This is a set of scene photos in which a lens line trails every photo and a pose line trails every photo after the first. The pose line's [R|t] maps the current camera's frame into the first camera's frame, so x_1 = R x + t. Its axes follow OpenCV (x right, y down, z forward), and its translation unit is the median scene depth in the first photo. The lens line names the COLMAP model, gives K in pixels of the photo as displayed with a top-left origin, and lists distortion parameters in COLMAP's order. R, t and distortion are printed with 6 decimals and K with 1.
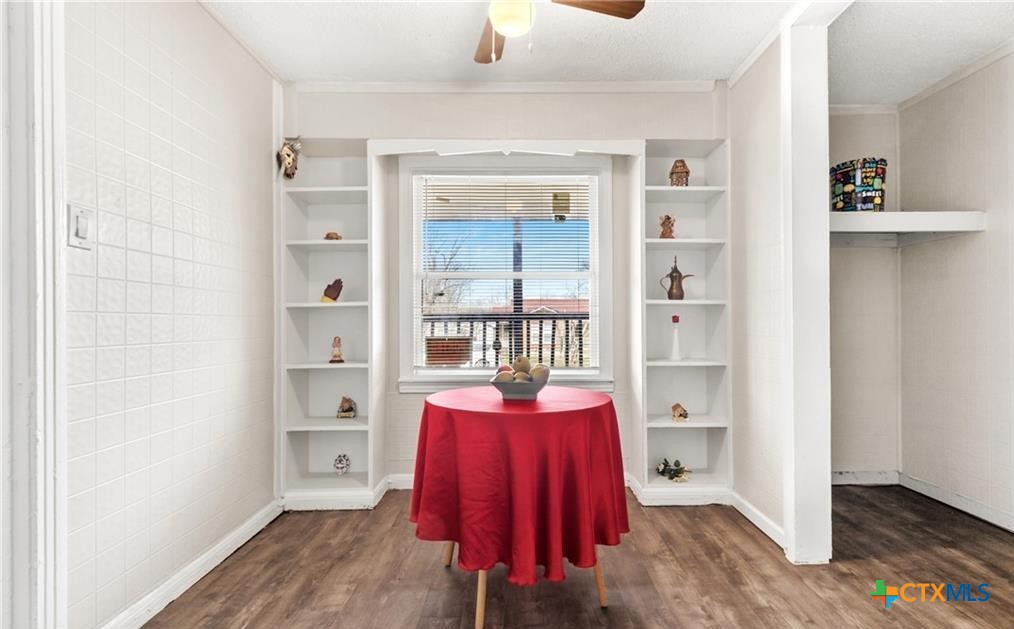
lens RADIAL K [[459.9, 0, 522.5], [0, 459.9, 322.0], [0, 0, 1]] dist [0.001066, 0.000052]
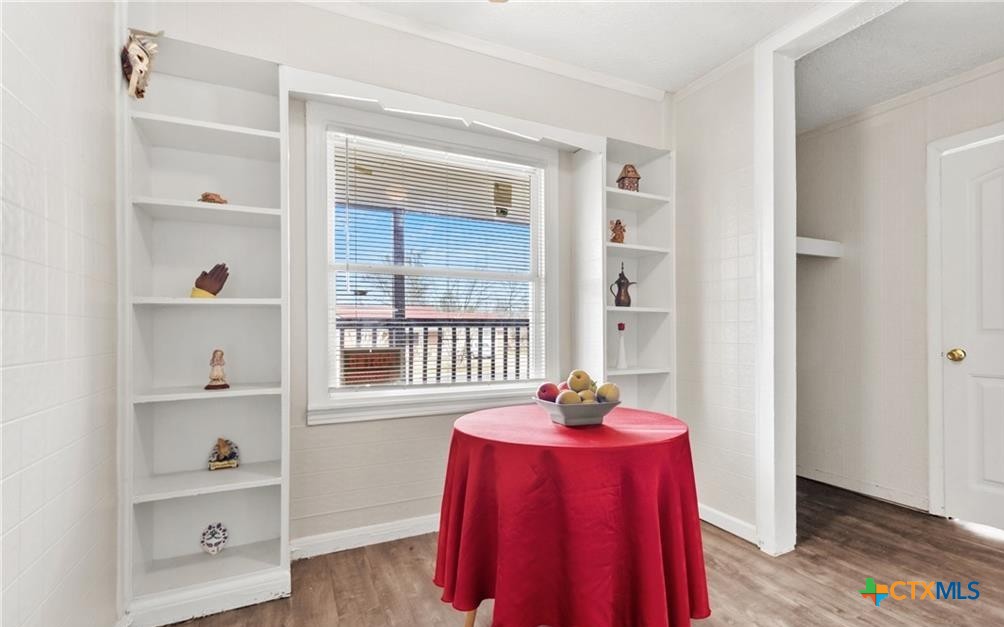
lens RADIAL K [[462.4, 0, 506.3], [0, 462.4, 331.1], [0, 0, 1]] dist [0.001511, 0.000167]
pose [[0.904002, 0.001835, 0.427523, -0.322018], [-0.002775, 0.999995, 0.001577, 0.002548], [-0.427518, -0.002612, 0.904003, 0.220401]]
